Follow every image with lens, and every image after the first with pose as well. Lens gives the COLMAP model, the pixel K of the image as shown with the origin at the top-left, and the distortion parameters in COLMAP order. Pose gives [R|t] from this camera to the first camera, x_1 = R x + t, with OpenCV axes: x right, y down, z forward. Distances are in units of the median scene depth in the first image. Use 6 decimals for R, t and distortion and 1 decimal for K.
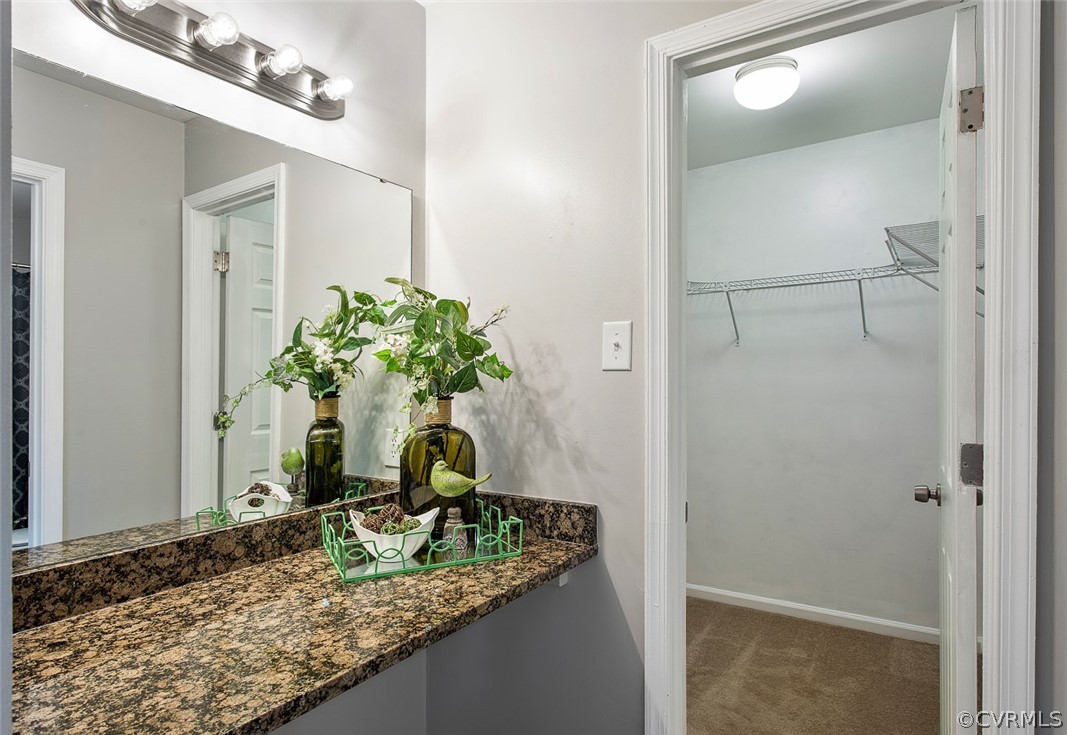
lens RADIAL K [[605.4, 0, 532.5], [0, 605.4, 371.9], [0, 0, 1]] dist [0.031011, -0.001547]
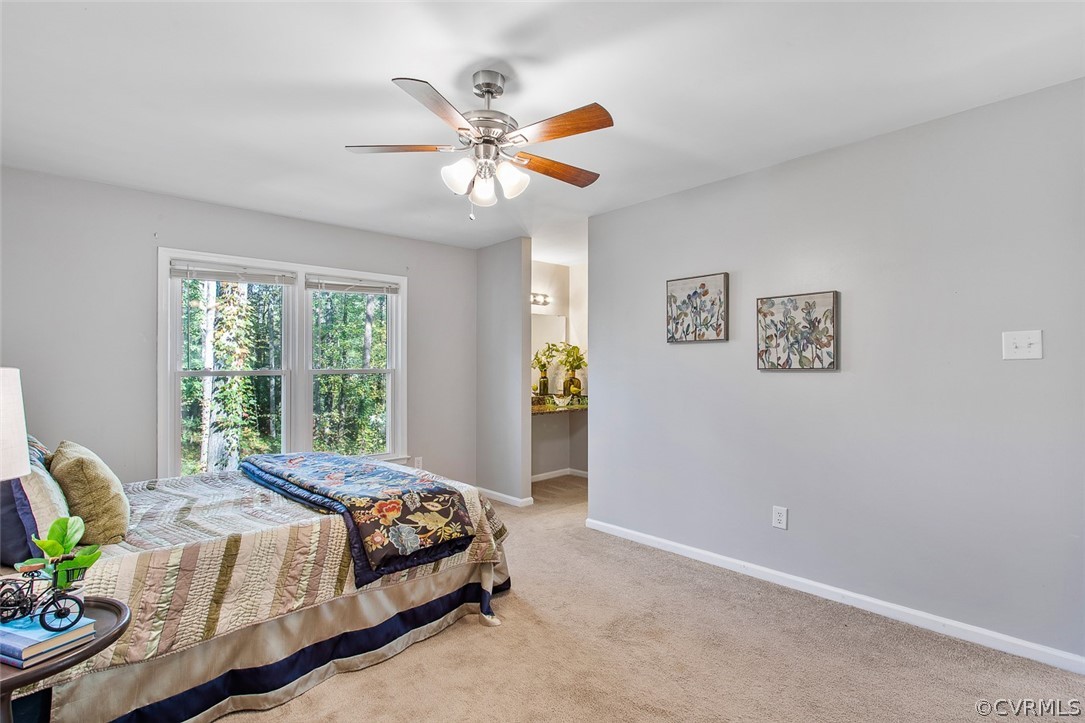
lens RADIAL K [[523.6, 0, 545.0], [0, 523.6, 360.3], [0, 0, 1]] dist [0.011810, -0.001468]
pose [[0.974088, 0.000553, -0.226167, 0.464923], [0.000411, 0.999991, 0.004215, -0.043323], [0.226167, -0.004198, 0.974079, -2.484637]]
